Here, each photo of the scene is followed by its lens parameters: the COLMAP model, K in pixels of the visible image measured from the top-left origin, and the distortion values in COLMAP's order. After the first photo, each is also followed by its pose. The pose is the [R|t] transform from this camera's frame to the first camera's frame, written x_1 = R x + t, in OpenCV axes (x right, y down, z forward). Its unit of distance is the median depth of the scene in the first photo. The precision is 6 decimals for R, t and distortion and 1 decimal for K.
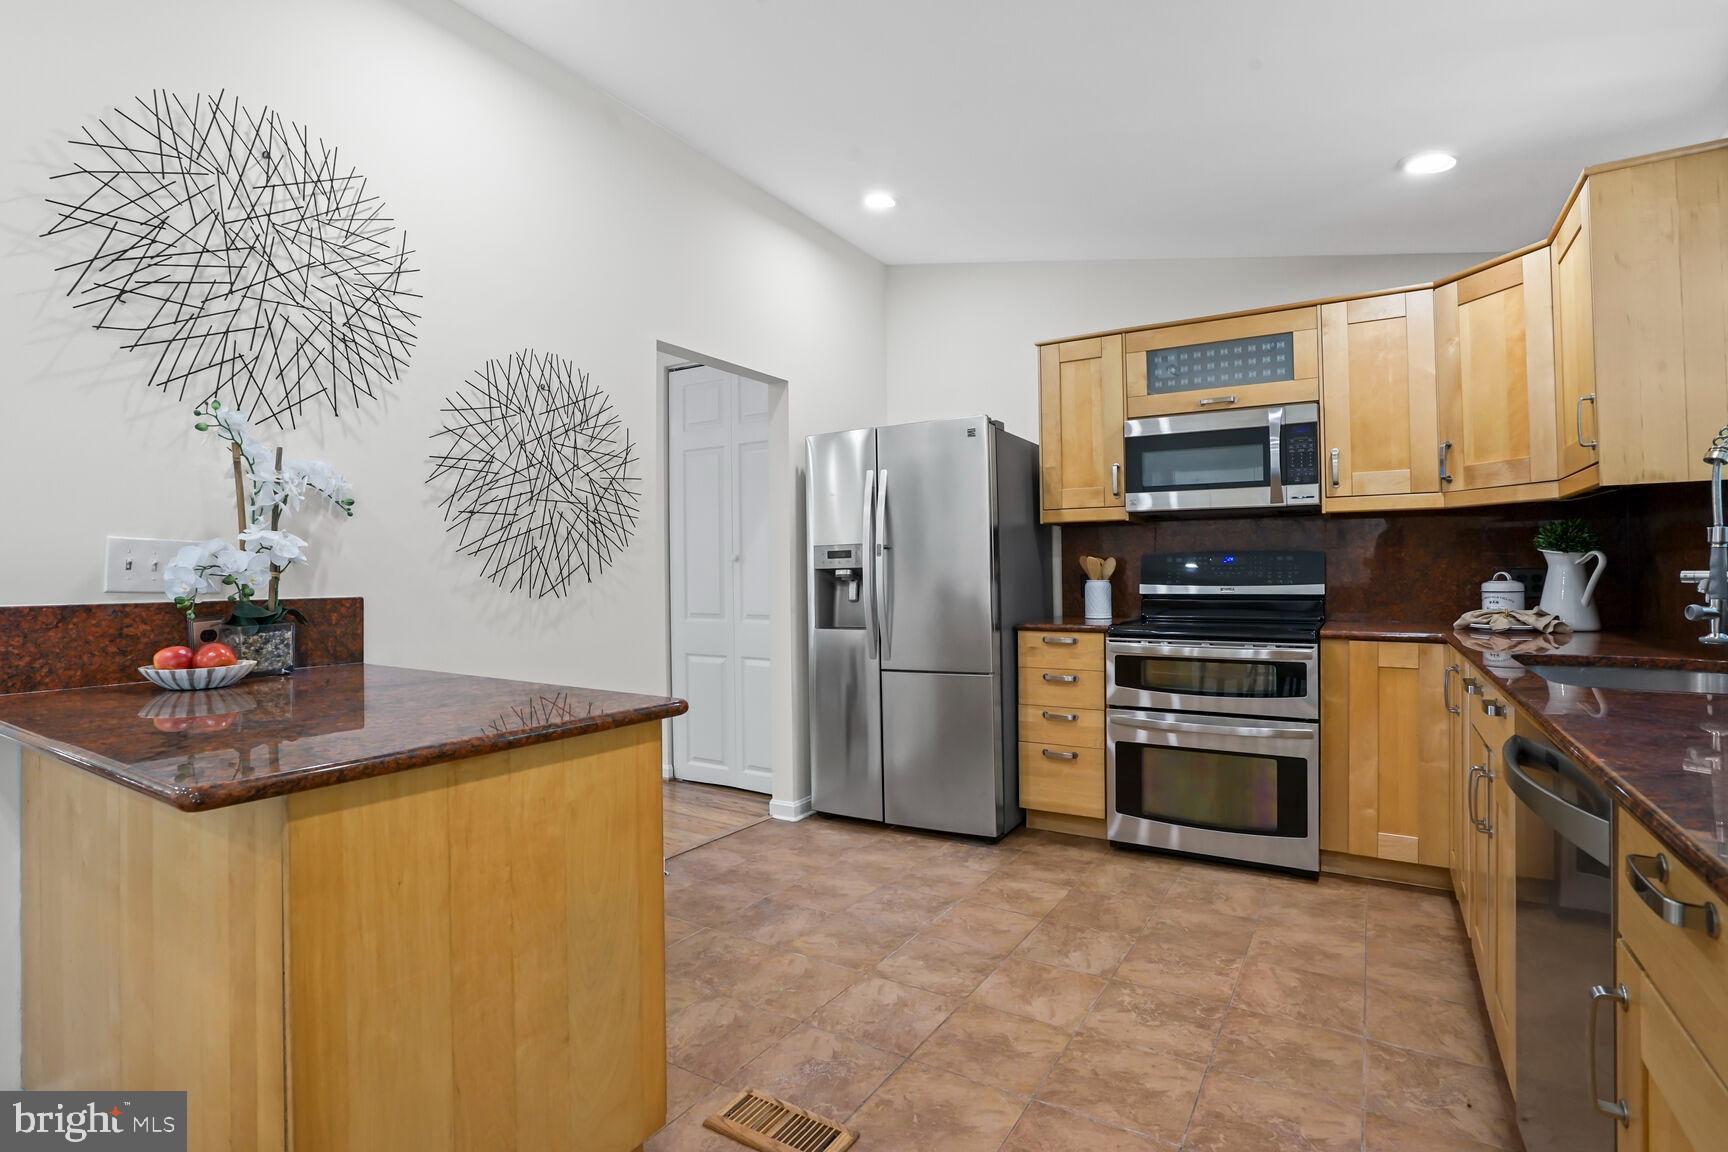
lens RADIAL K [[820.1, 0, 864.0], [0, 820.1, 576.0], [0, 0, 1]] dist [-0.074400, 0.032402]
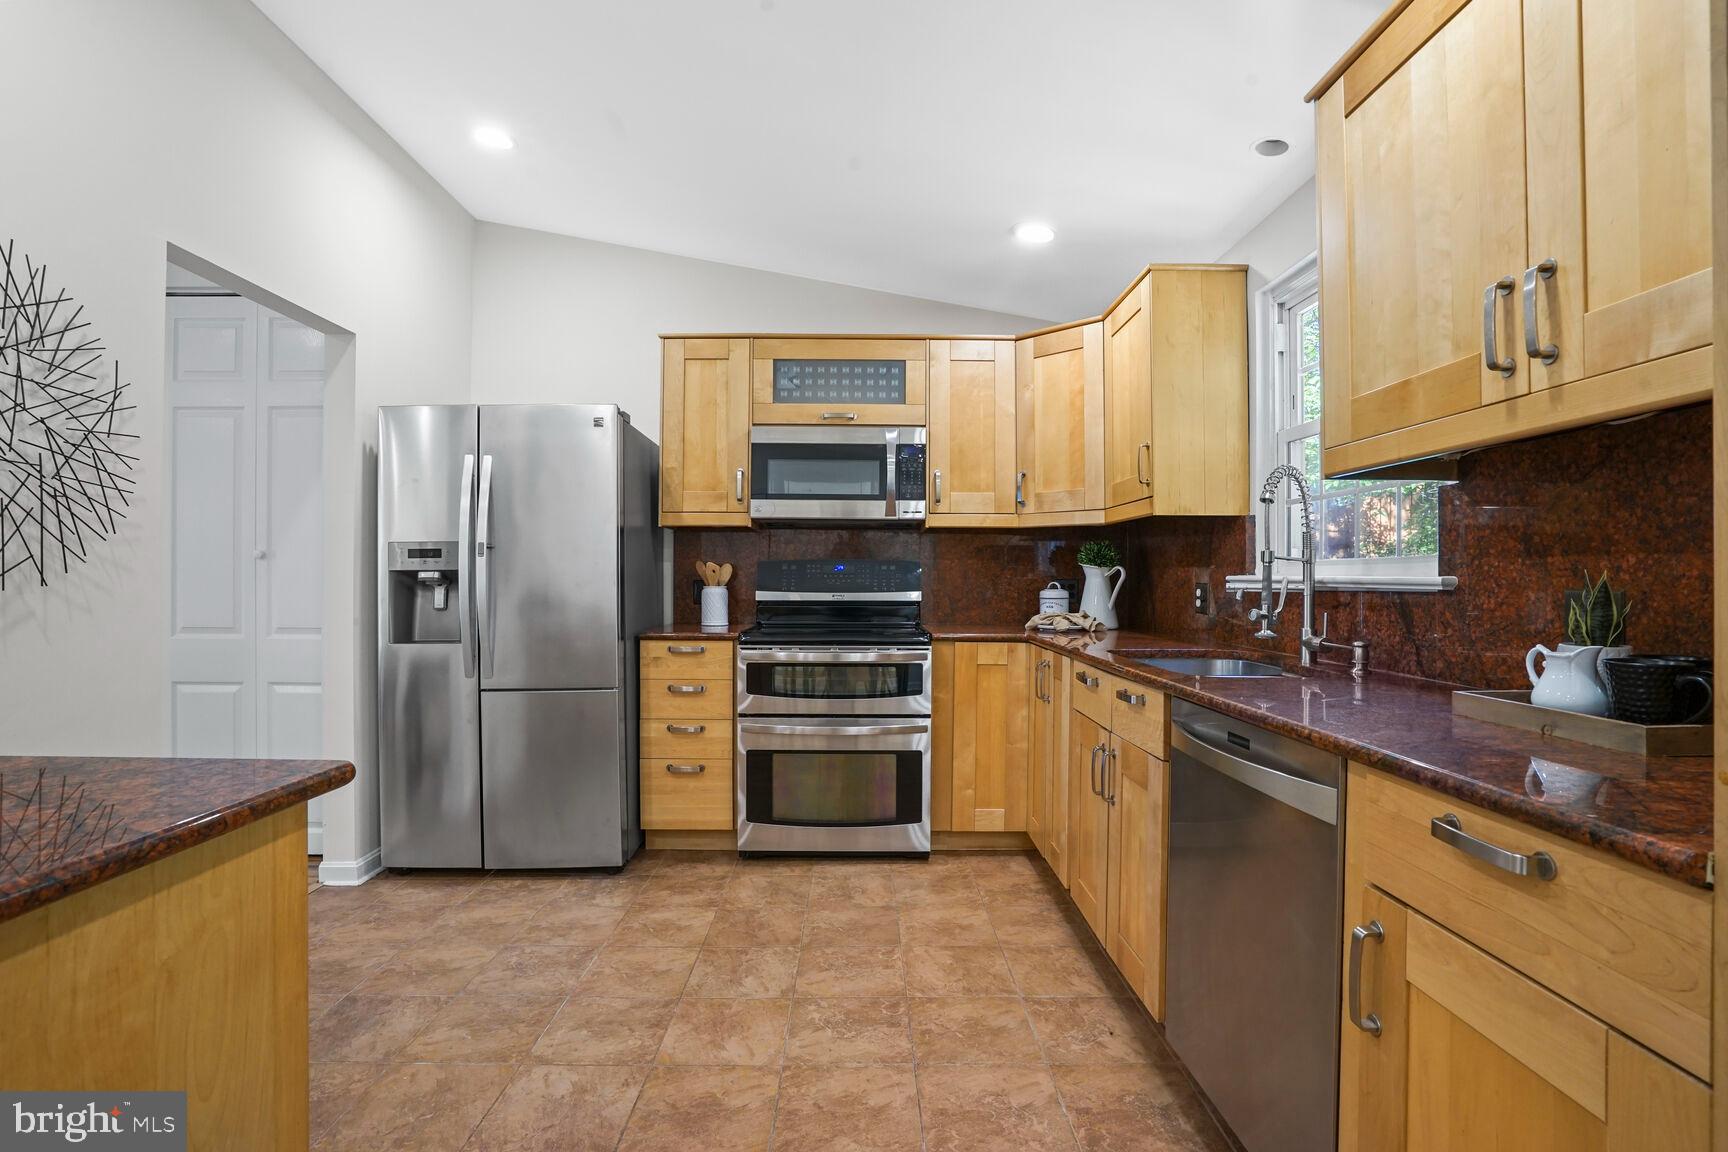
lens RADIAL K [[806.9, 0, 864.3], [0, 806.9, 583.8], [0, 0, 1]] dist [-0.065814, 0.023833]
pose [[0.844619, 0.007637, 0.535314, -0.104023], [-0.009178, 0.999958, 0.000216, 0.000220], [-0.535290, -0.005096, 0.844653, 0.111357]]
